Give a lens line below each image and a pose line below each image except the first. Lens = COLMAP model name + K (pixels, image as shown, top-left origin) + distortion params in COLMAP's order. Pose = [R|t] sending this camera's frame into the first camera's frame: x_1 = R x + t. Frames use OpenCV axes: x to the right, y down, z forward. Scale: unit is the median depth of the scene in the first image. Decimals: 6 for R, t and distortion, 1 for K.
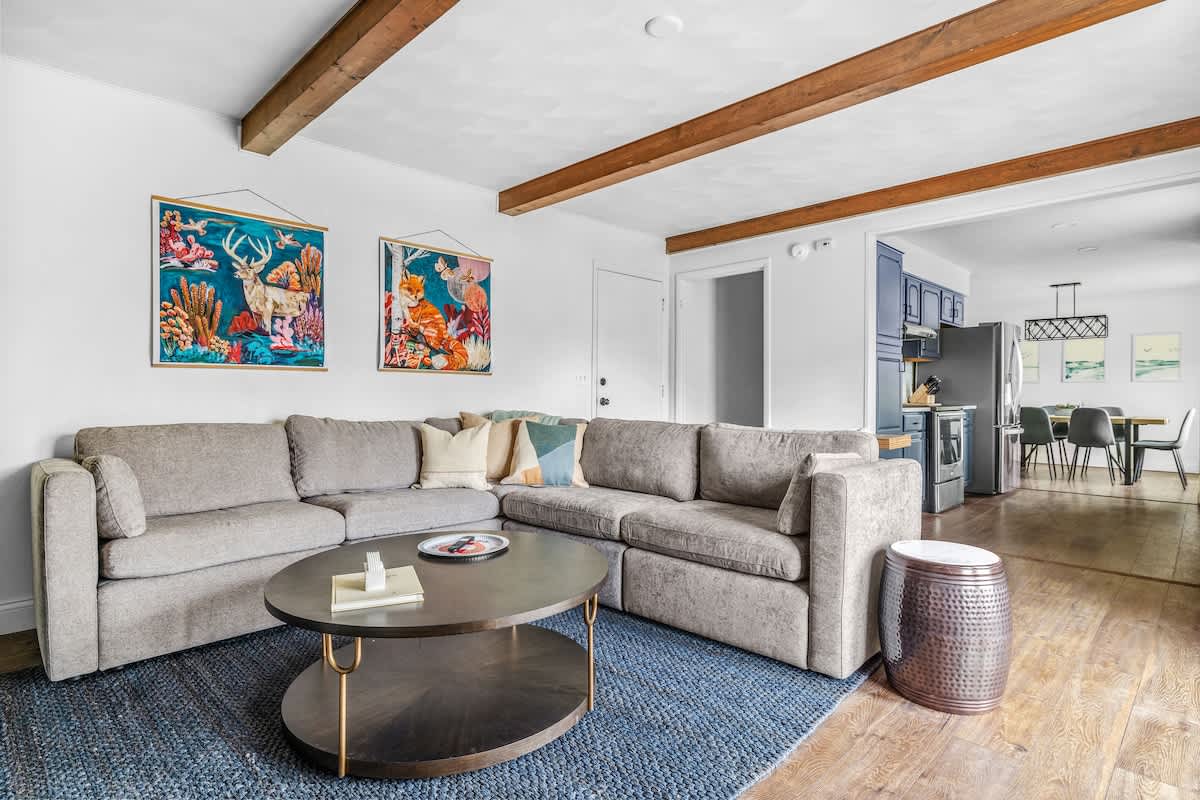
lens RADIAL K [[602.6, 0, 603.4], [0, 602.6, 405.0], [0, 0, 1]] dist [-0.006201, 0.001523]
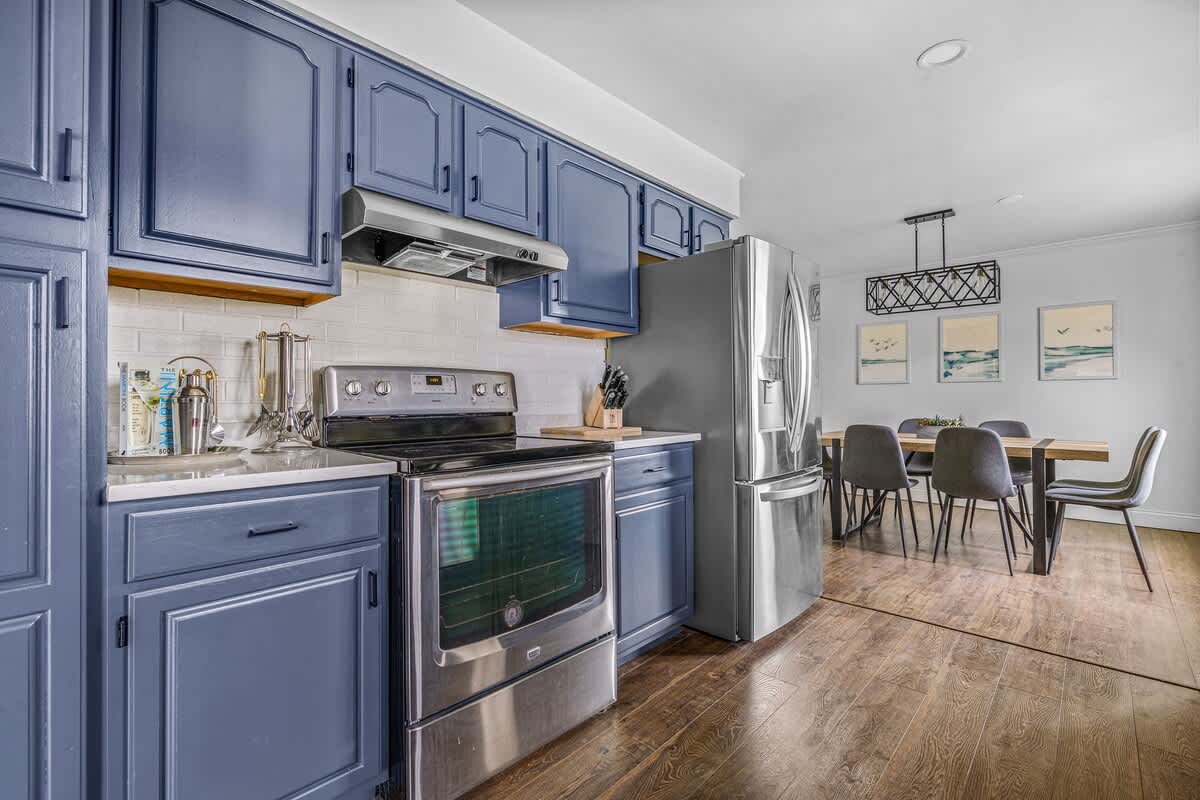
lens RADIAL K [[533.2, 0, 596.0], [0, 533.2, 398.1], [0, 0, 1]] dist [0.001111, 0.000985]
pose [[0.999264, -0.005634, 0.037936, 0.422207], [0.006268, 0.999842, -0.016608, -0.014381], [-0.037836, 0.016834, 0.999142, 0.491817]]
